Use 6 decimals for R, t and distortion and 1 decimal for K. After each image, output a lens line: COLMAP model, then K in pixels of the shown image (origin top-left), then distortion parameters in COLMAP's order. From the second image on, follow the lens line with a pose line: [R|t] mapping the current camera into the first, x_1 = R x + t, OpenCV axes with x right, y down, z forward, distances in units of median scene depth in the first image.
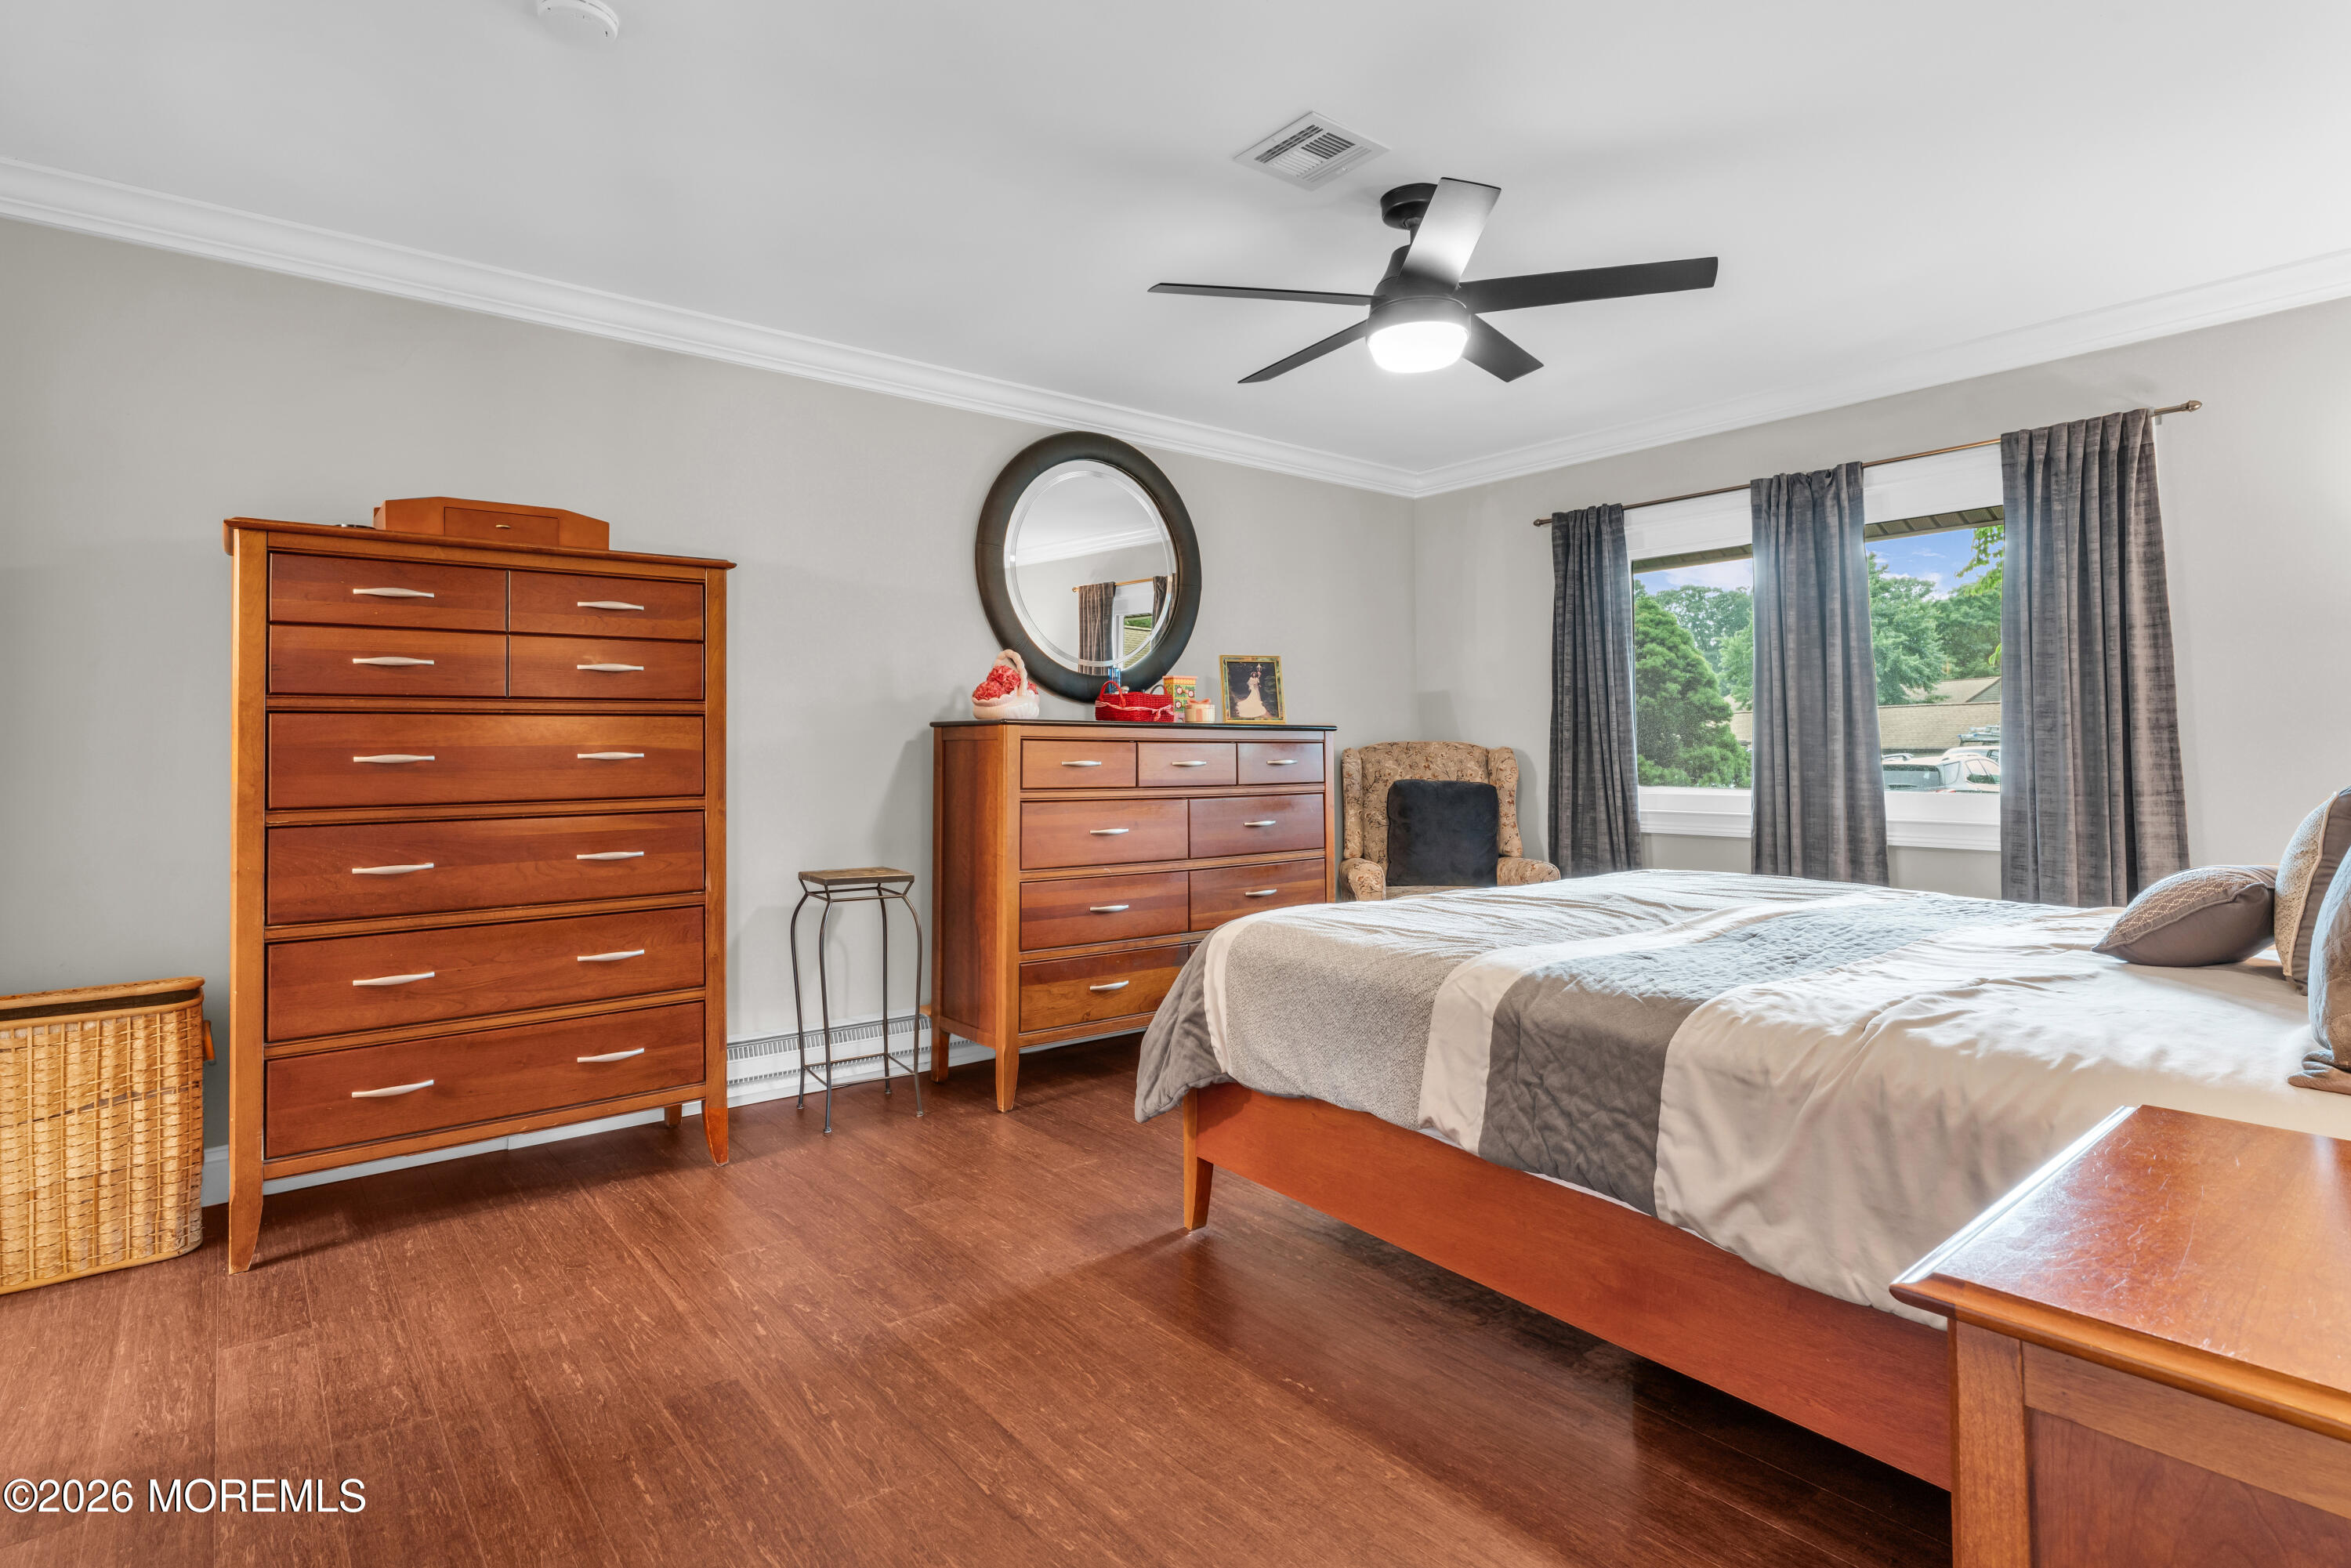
lens RADIAL K [[1163.7, 0, 1170.4], [0, 1163.7, 765.2], [0, 0, 1]] dist [0.001629, 0.000152]
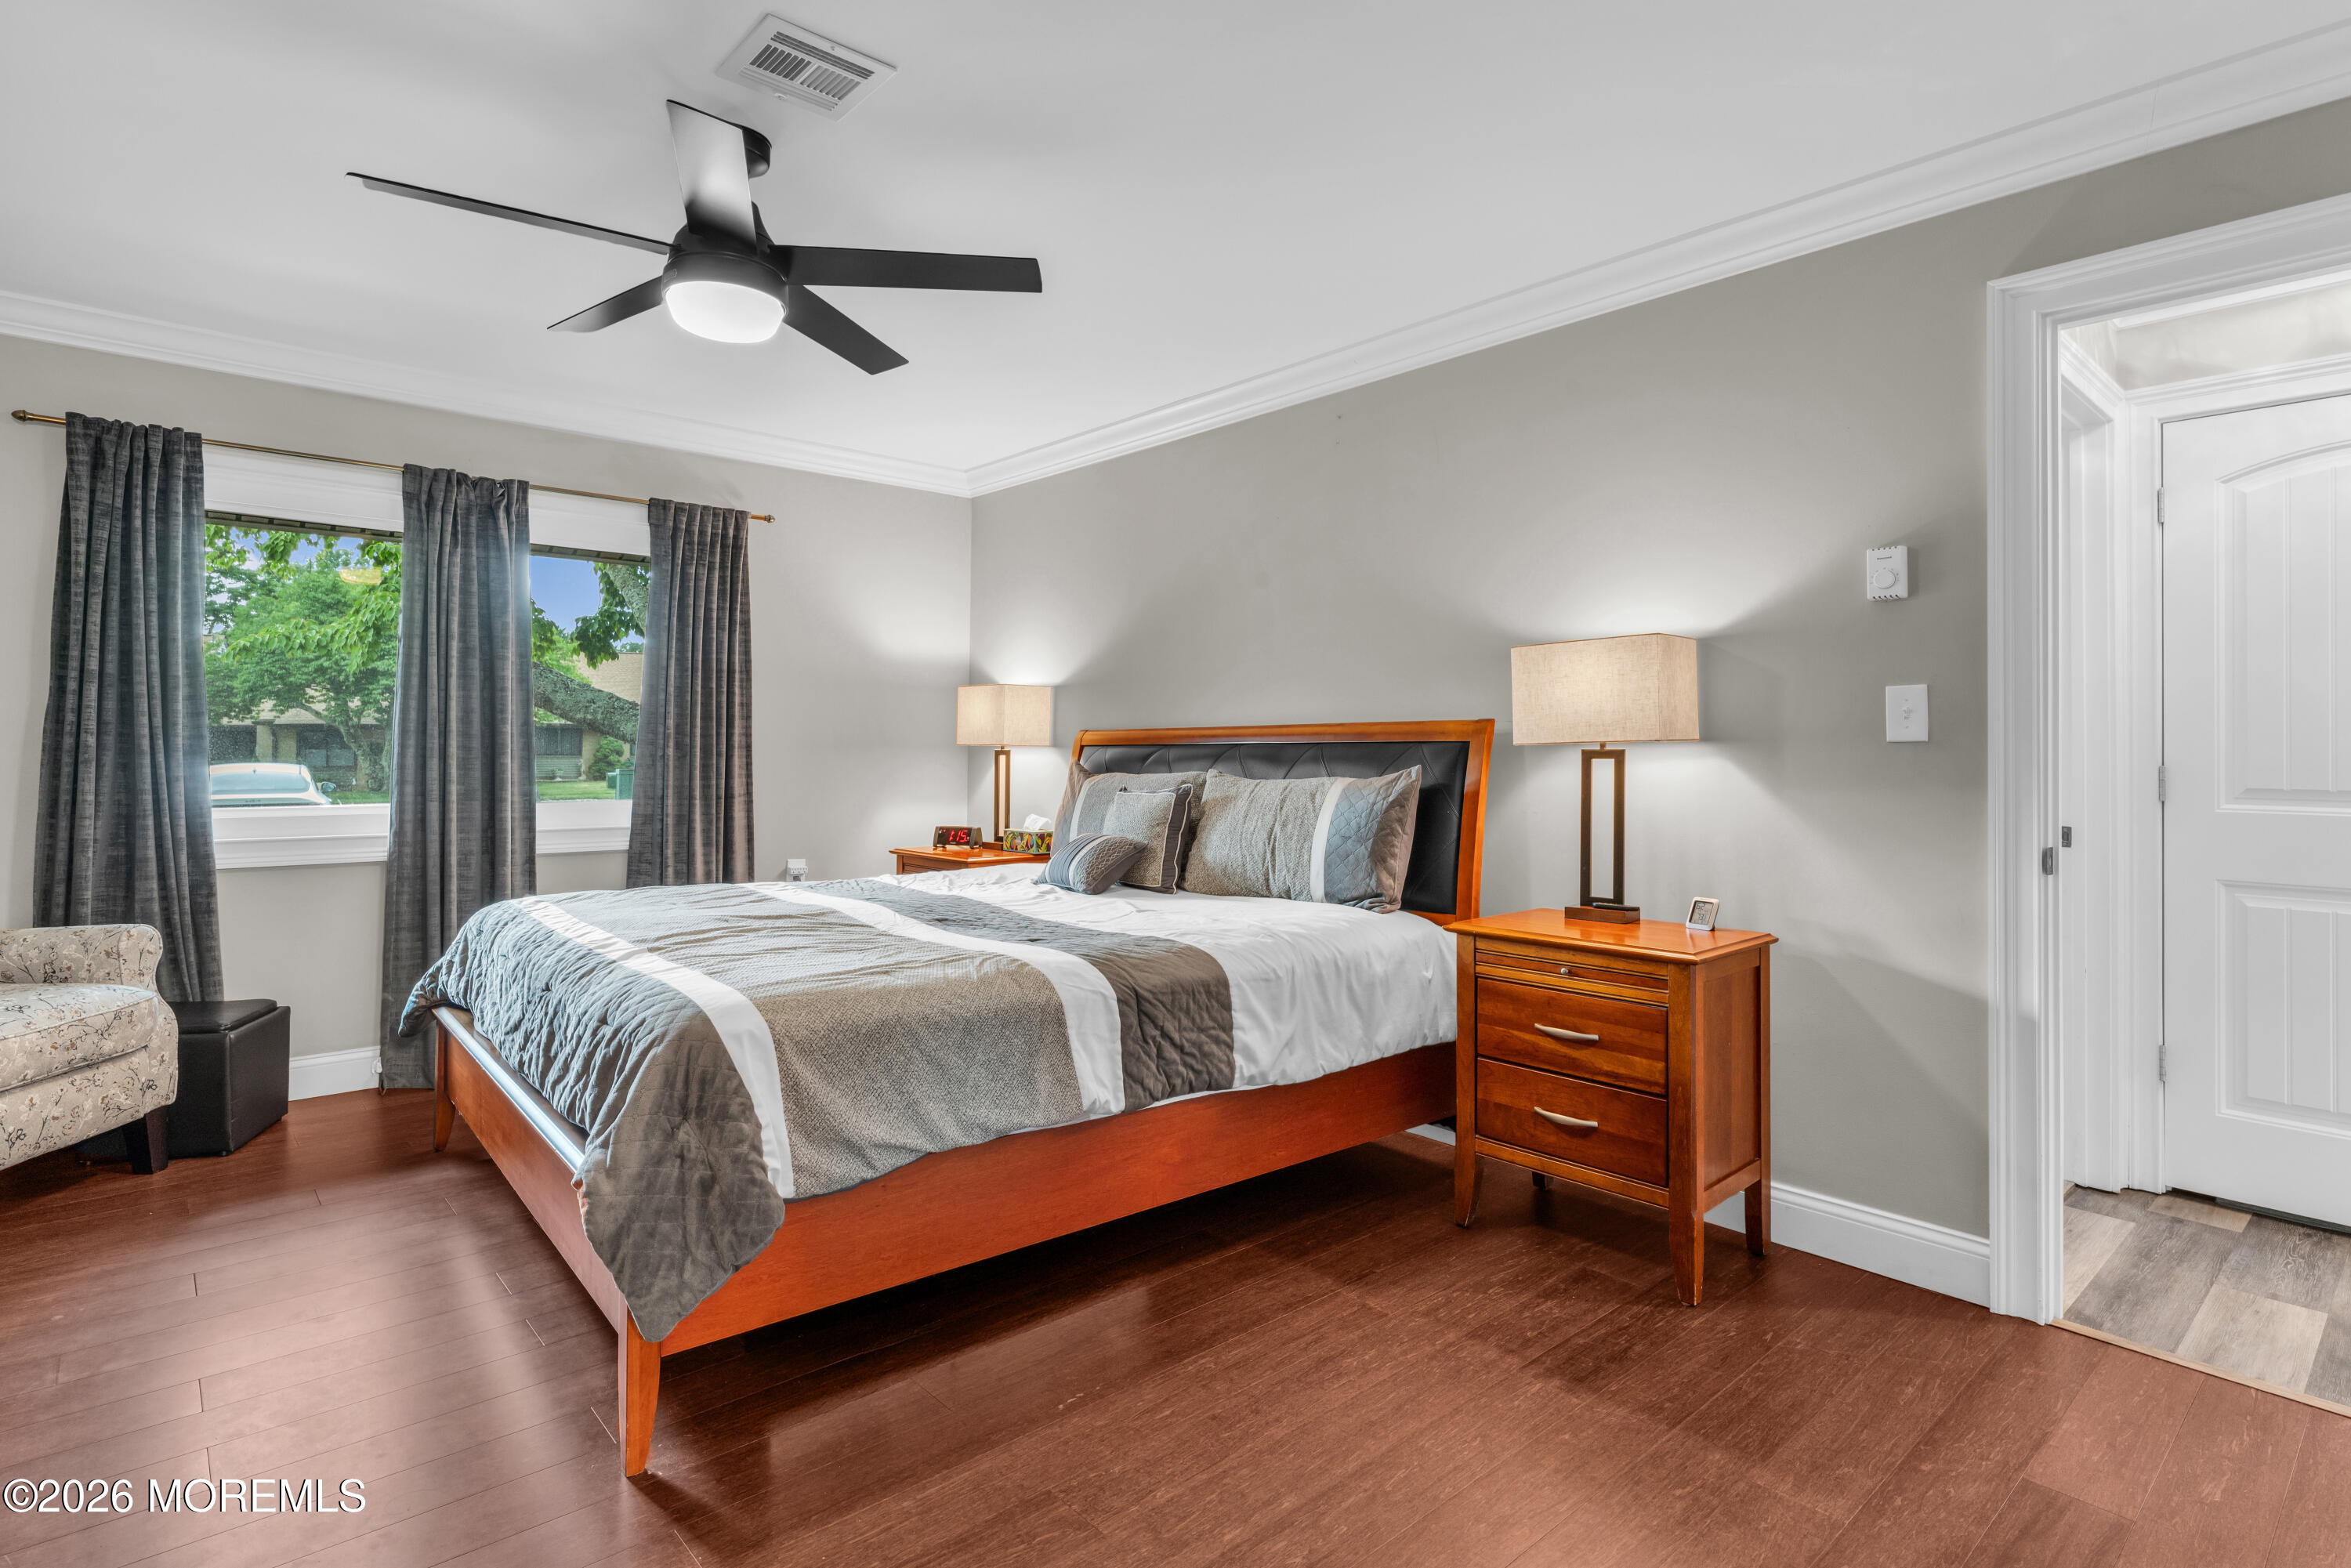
lens RADIAL K [[1163.7, 0, 1170.1], [0, 1163.7, 777.3], [0, 0, 1]] dist [0.001629, 0.000152]
pose [[-0.031105, -0.018672, 0.999342, -0.493429], [0.002770, 0.999820, 0.018767, -0.020274], [-0.999512, 0.003352, -0.031048, 0.511051]]
